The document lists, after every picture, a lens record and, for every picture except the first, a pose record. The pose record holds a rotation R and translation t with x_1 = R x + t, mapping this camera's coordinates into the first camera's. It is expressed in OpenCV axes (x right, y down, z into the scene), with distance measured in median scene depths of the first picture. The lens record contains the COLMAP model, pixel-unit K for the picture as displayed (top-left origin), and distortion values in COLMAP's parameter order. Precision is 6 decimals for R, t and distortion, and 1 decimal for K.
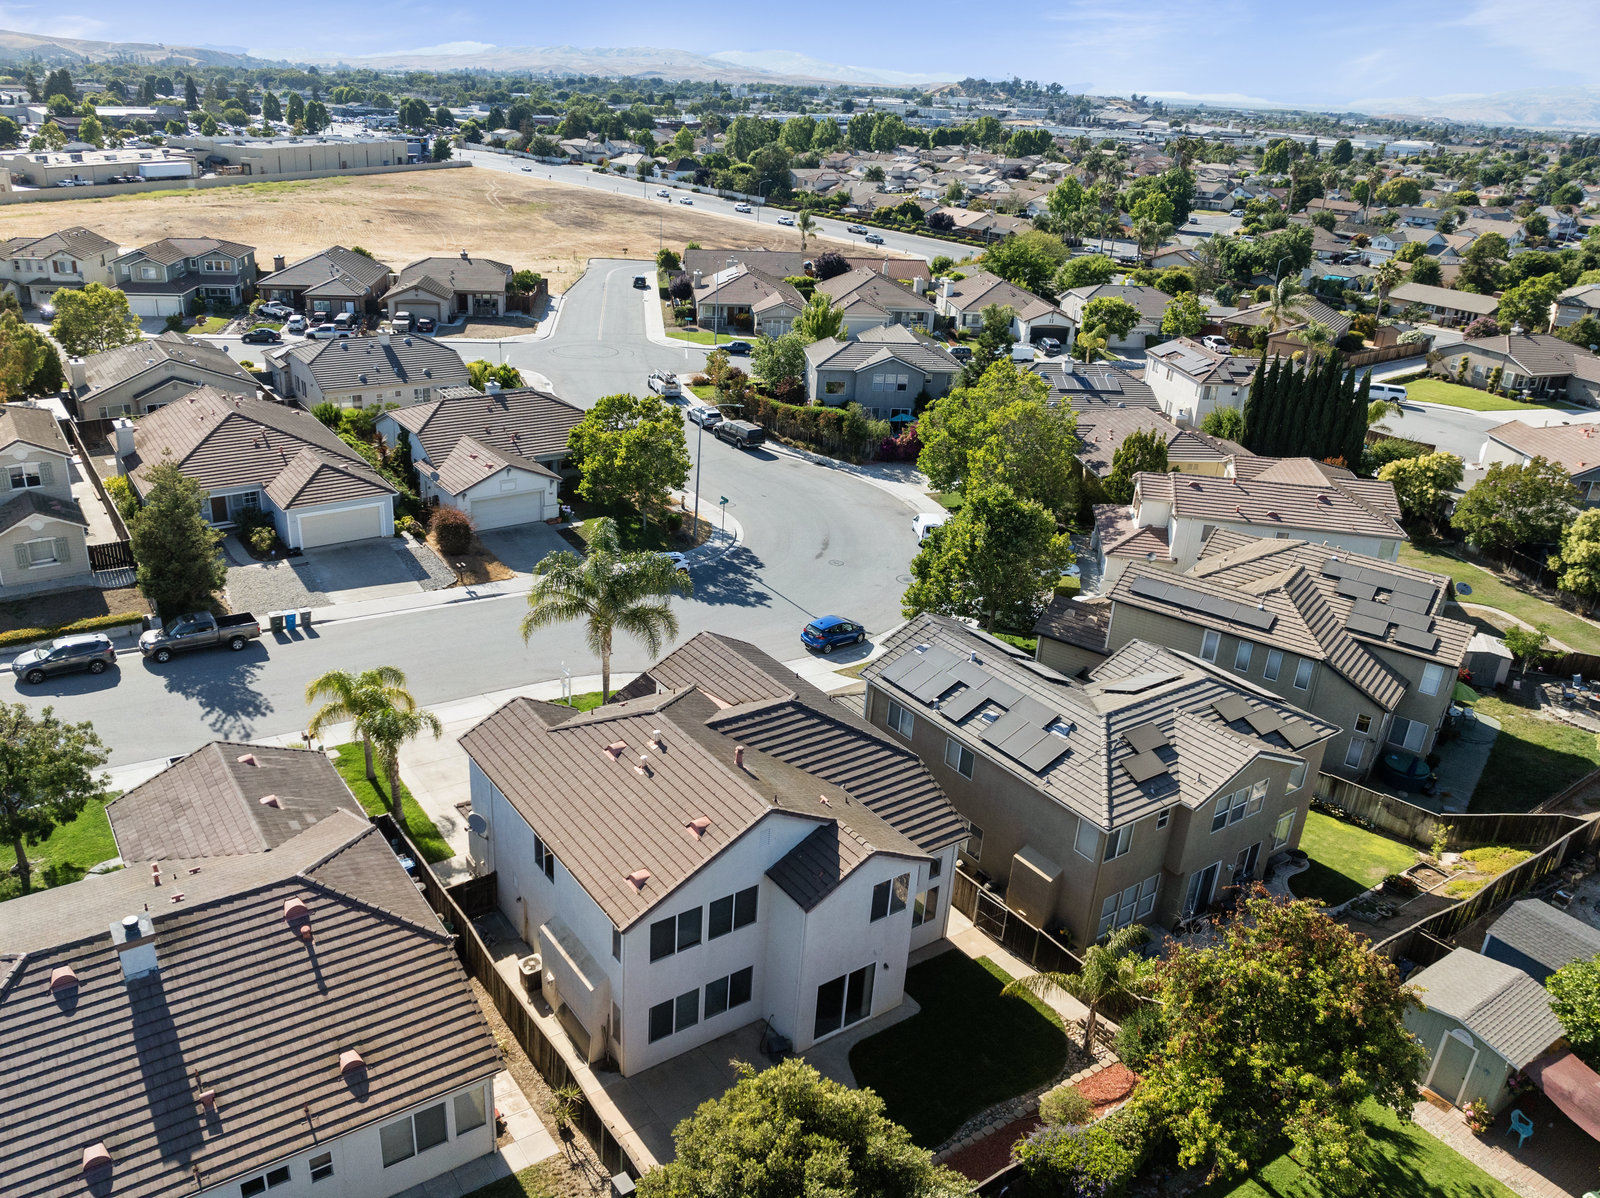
lens RADIAL K [[1178.3, 0, 688.2], [0, 1178.3, 592.6], [0, 0, 1]] dist [-0.036654, 0.002981]
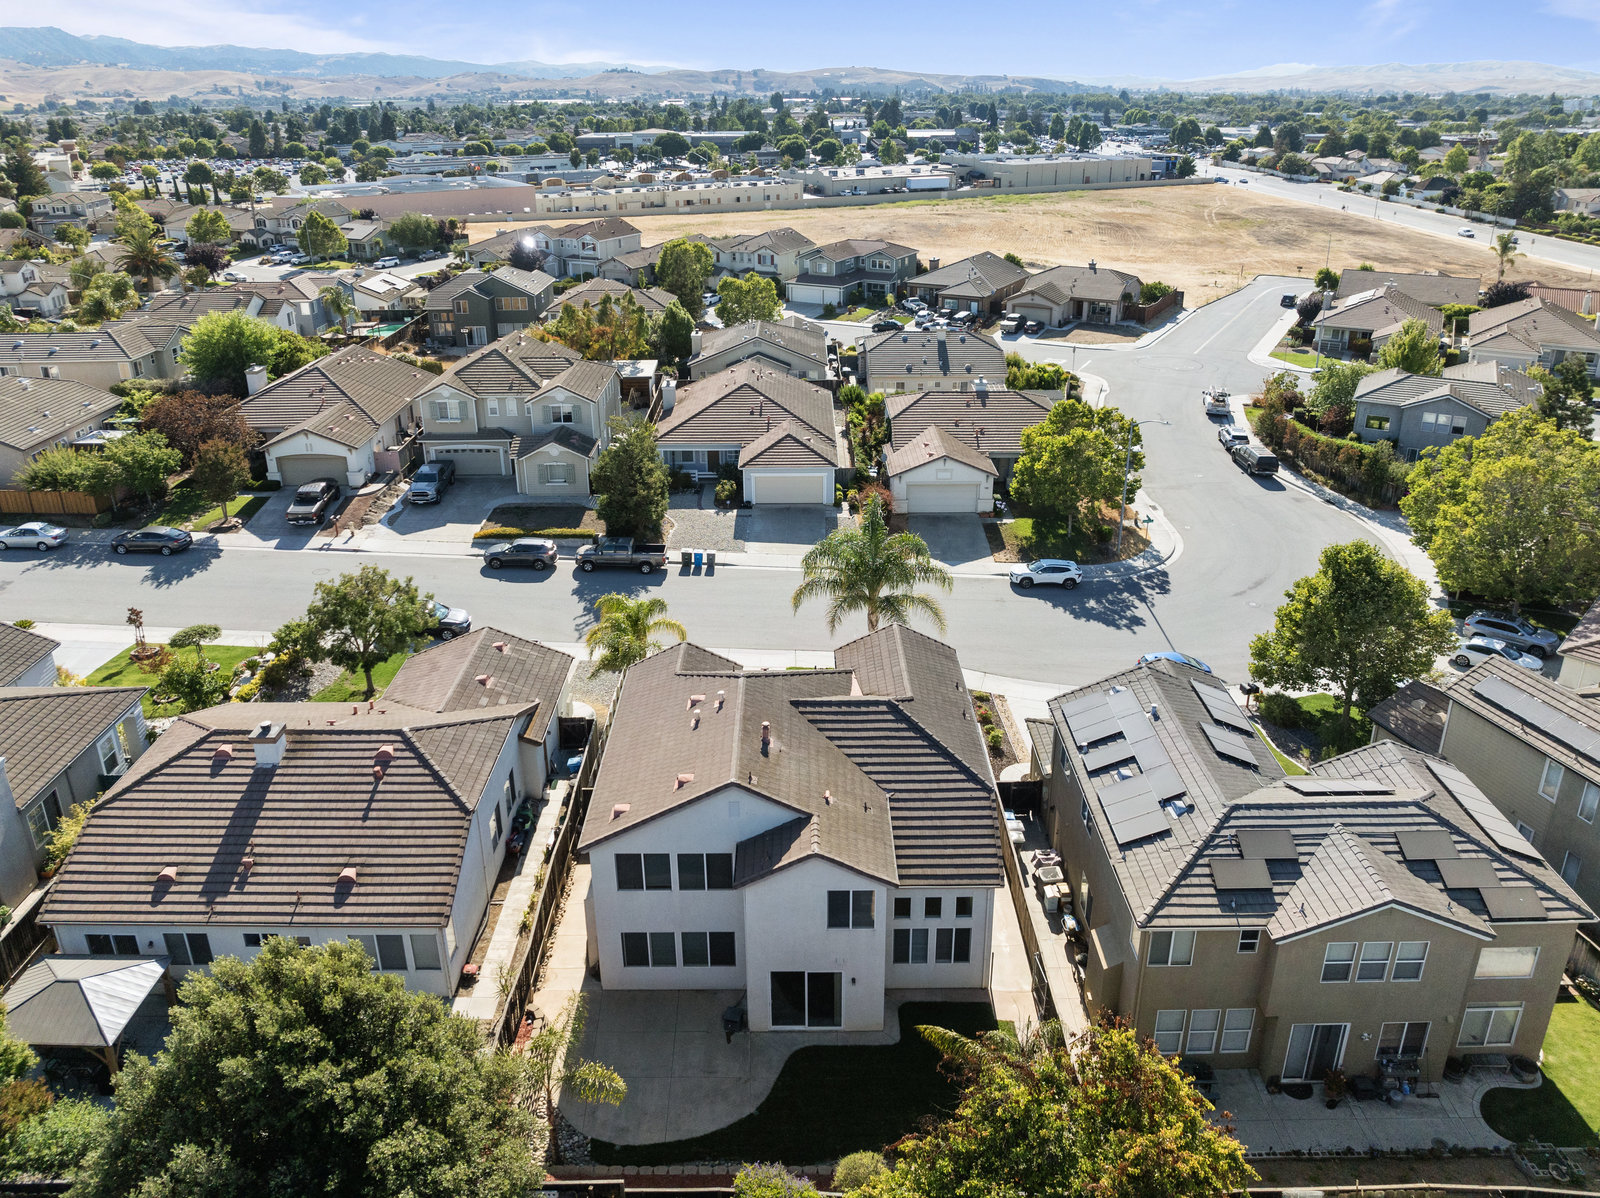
lens RADIAL K [[1099.1, 0, 730.3], [0, 1099.1, 522.7], [0, 0, 1]] dist [-0.034559, 0.003336]
pose [[0.844952, 0.156095, -0.511557, 0.274993], [-0.179905, 0.983679, 0.003004, -0.022812], [0.503677, 0.089494, 0.859244, 0.075539]]
